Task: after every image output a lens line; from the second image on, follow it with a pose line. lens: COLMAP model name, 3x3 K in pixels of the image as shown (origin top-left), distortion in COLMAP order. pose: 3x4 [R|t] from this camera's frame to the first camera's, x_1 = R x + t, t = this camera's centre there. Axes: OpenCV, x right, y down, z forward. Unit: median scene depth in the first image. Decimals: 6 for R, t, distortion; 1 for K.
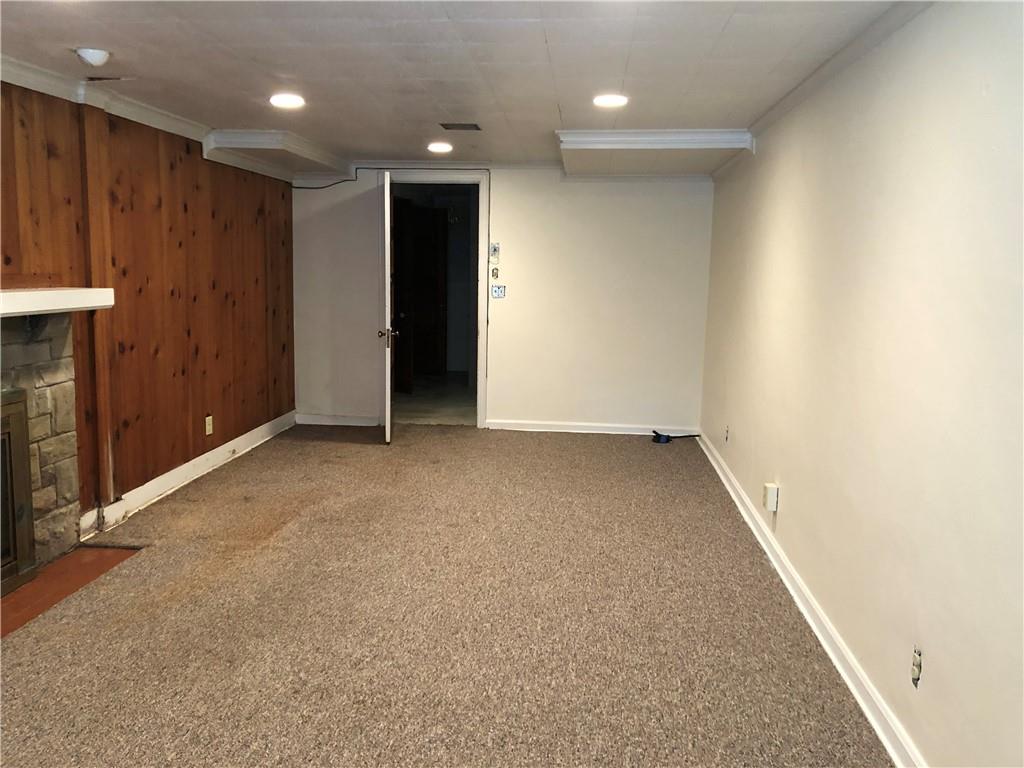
lens RADIAL K [[889.7, 0, 512.0], [0, 889.7, 384.0], [0, 0, 1]] dist [0.035046, -0.005335]
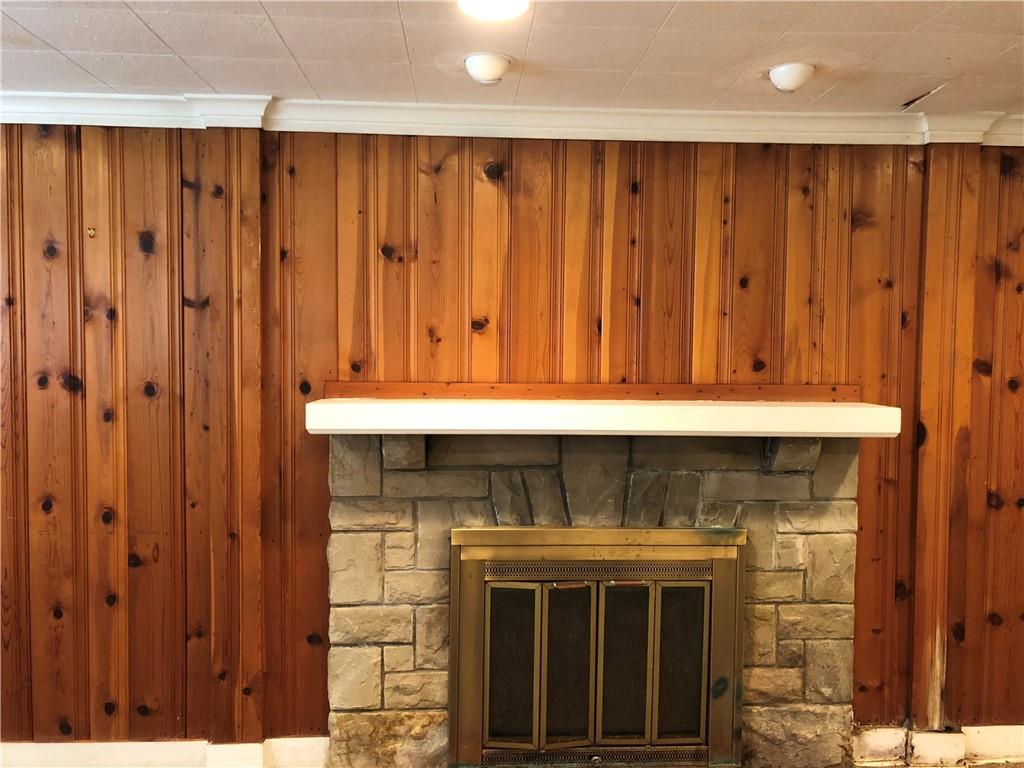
lens RADIAL K [[889.7, 0, 512.0], [0, 889.7, 384.0], [0, 0, 1]] dist [0.035046, -0.005335]
pose [[0.151444, 0.029622, -0.988022, 0.170653], [-0.140386, 0.990063, 0.008165, -0.090978], [0.978446, 0.137468, 0.154098, 0.624883]]
